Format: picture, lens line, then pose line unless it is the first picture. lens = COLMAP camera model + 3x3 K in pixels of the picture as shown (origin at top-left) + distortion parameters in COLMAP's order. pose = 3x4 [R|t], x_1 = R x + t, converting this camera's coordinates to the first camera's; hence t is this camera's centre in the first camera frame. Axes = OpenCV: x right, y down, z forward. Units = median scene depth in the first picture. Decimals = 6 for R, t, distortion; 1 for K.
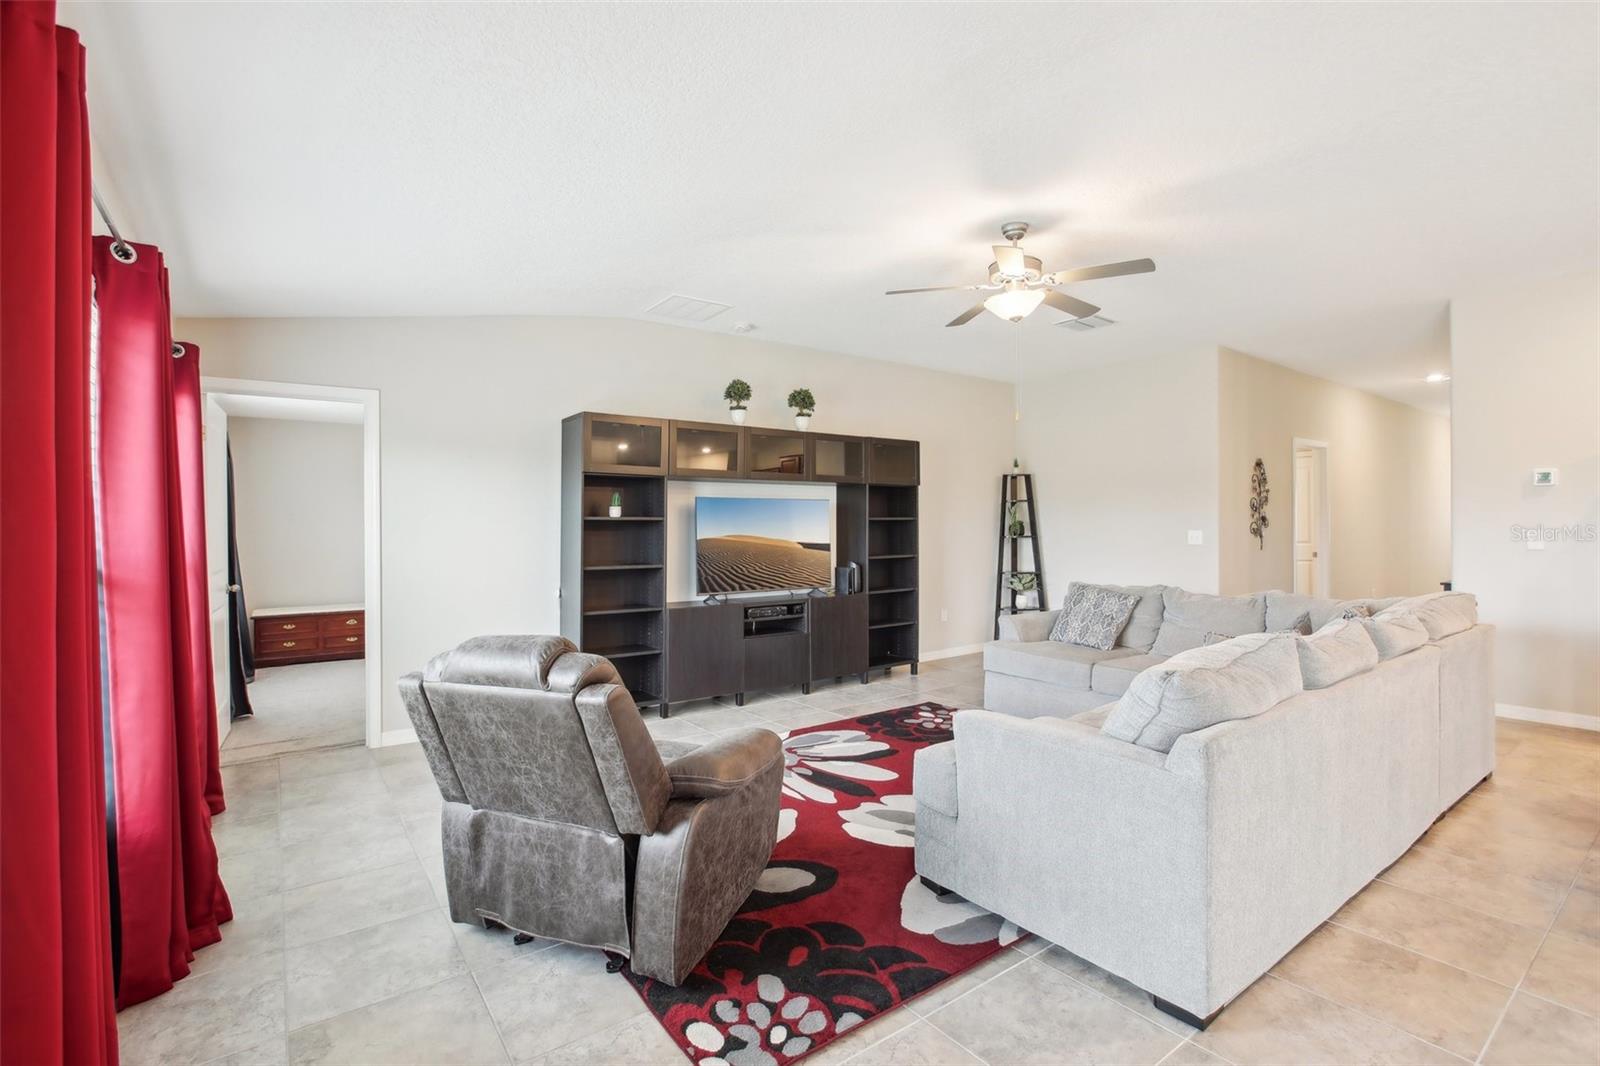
lens RADIAL K [[726.3, 0, 764.0], [0, 726.3, 533.7], [0, 0, 1]] dist [-0.017558, 0.010955]
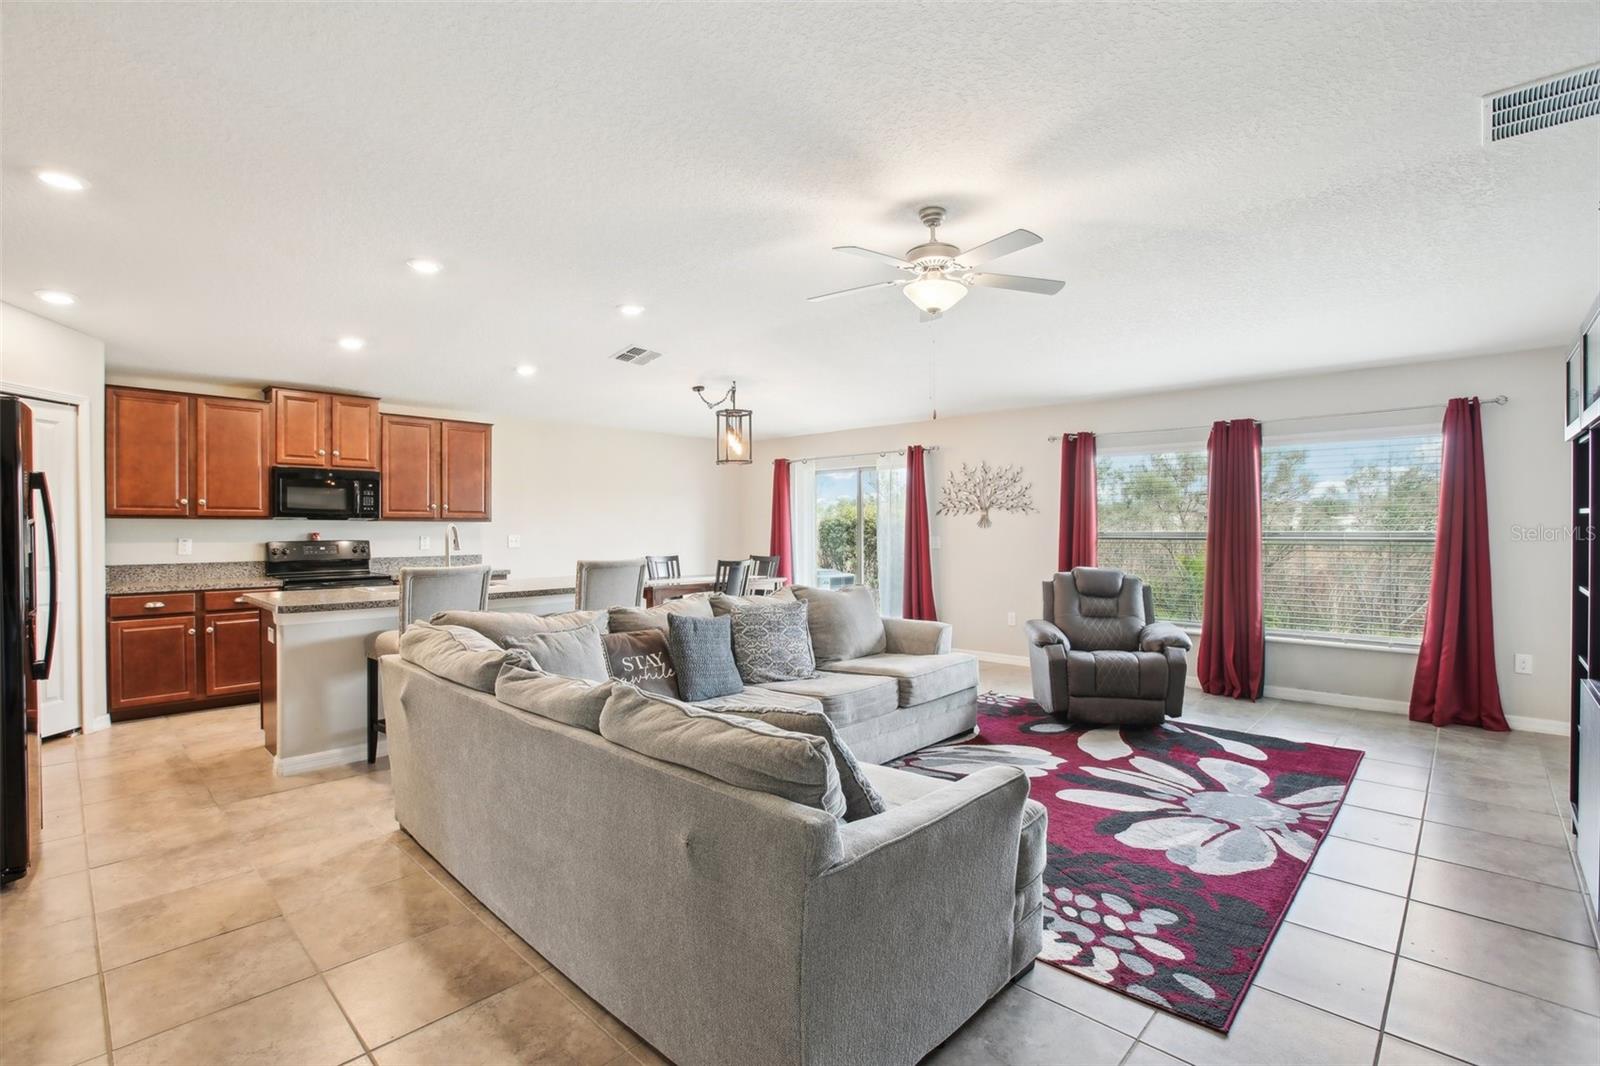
lens RADIAL K [[726.3, 0, 764.0], [0, 726.3, 533.7], [0, 0, 1]] dist [-0.017558, 0.010955]
pose [[-0.983840, 0.016791, -0.178260, 0.630505], [0.013754, 0.999739, 0.018262, -0.022563], [0.178520, 0.015515, -0.983814, 1.621266]]
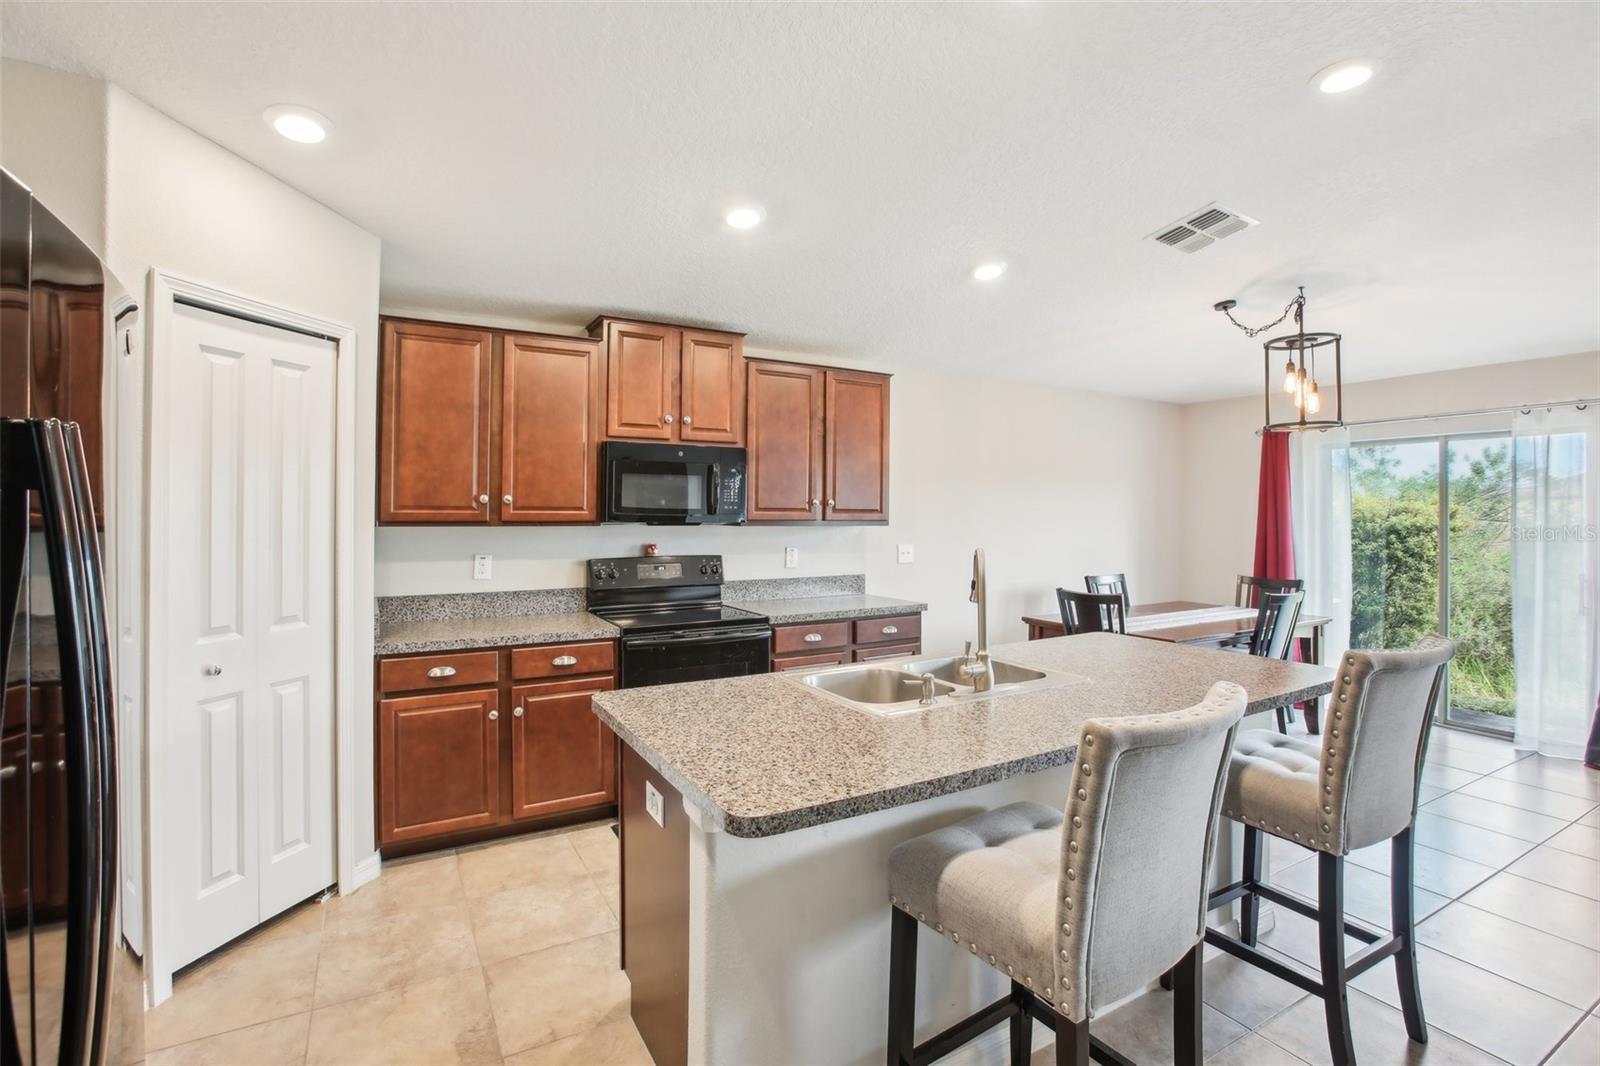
lens RADIAL K [[745.3, 0, 792.1], [0, 745.3, 506.1], [0, 0, 1]] dist [-0.021426, 0.001027]
pose [[-0.995915, 0.010894, 0.089637, 0.975666], [0.010675, 0.999939, -0.002920, -0.054054], [-0.089663, -0.001951, -0.995970, 1.010282]]
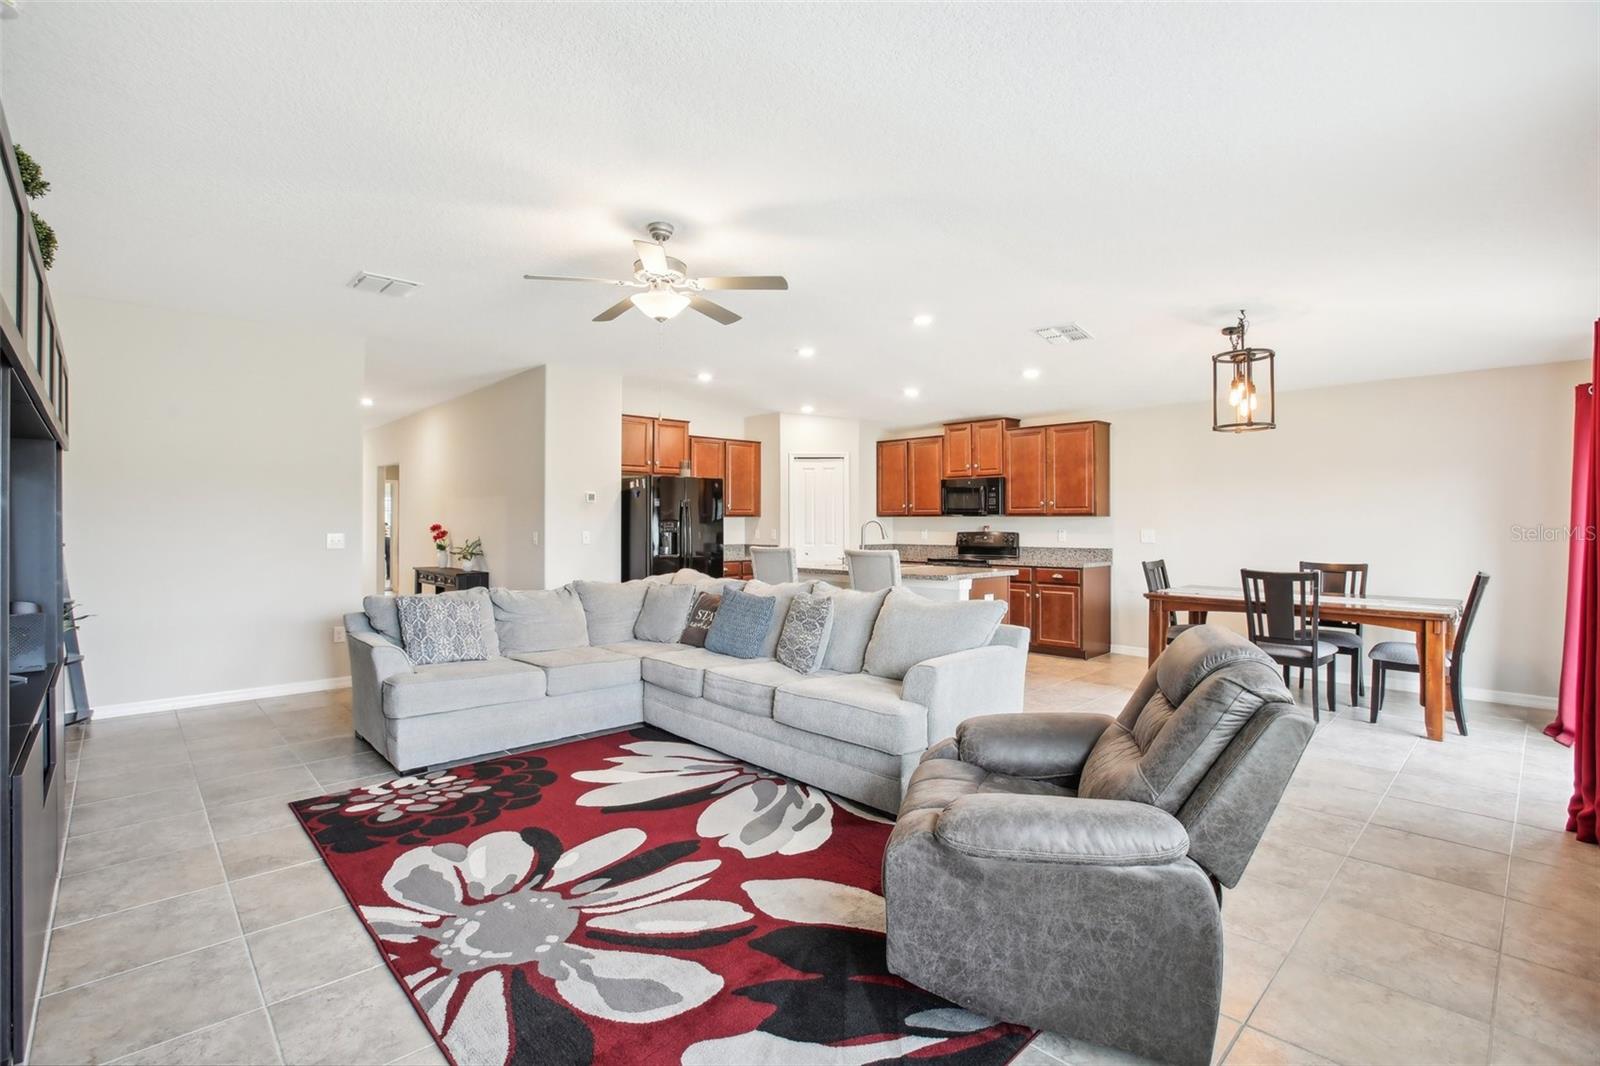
lens RADIAL K [[733.4, 0, 824.4], [0, 733.4, 531.1], [0, 0, 1]] dist [-0.006373, -0.000009]
pose [[-0.163732, 0.003994, 0.986497, -0.580684], [0.007956, 0.999965, -0.002728, 0.005240], [-0.986473, 0.007401, -0.163758, 0.808009]]
